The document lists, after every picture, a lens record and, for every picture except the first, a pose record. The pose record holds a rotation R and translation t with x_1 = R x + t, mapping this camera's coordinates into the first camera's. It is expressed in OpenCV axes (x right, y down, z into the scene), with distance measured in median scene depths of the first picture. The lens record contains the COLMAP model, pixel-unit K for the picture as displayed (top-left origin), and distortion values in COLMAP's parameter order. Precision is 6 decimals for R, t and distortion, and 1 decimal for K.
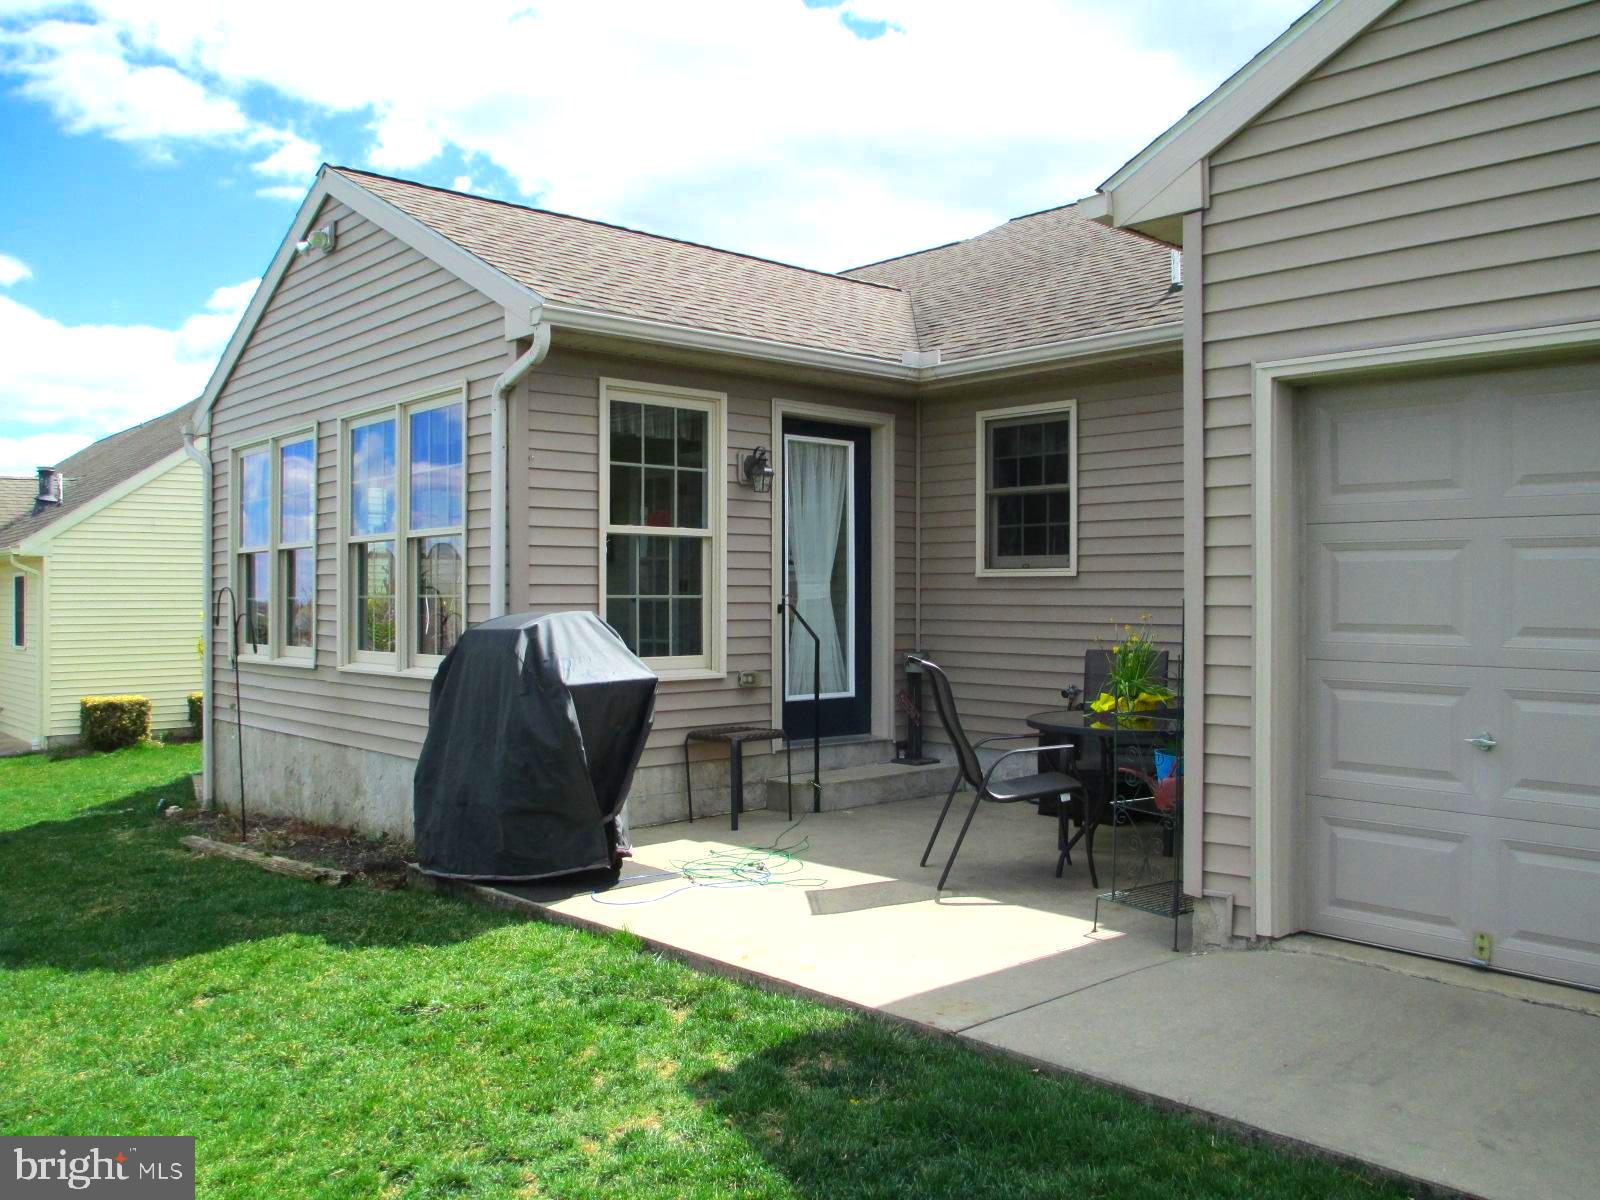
lens RADIAL K [[1315.4, 0, 804.3], [0, 1315.4, 590.1], [0, 0, 1]] dist [-0.072776, 0.028668]
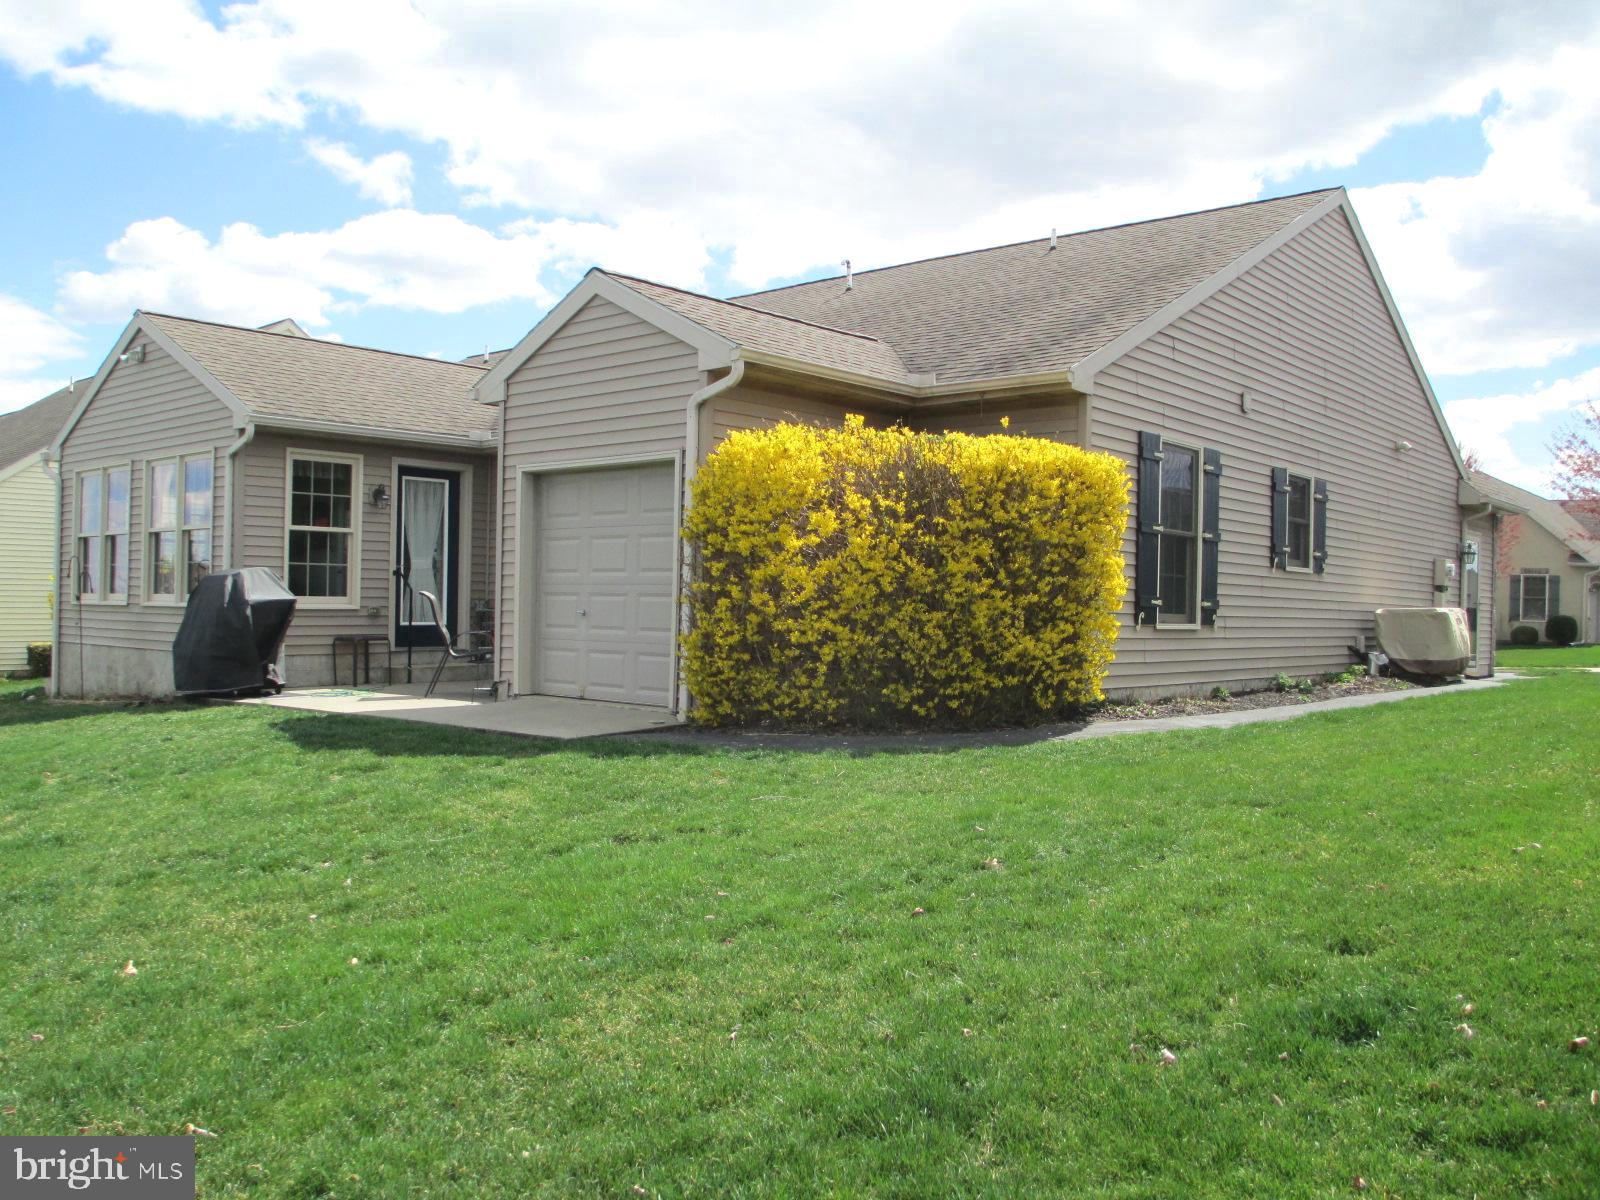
lens RADIAL K [[1315.4, 0, 808.3], [0, 1315.4, 578.5], [0, 0, 1]] dist [-0.072776, 0.028668]
pose [[0.991922, 0.013471, 0.126130, 0.373859], [-0.011978, 0.999849, -0.012585, 0.043951], [-0.126281, 0.010973, 0.991934, -1.000661]]
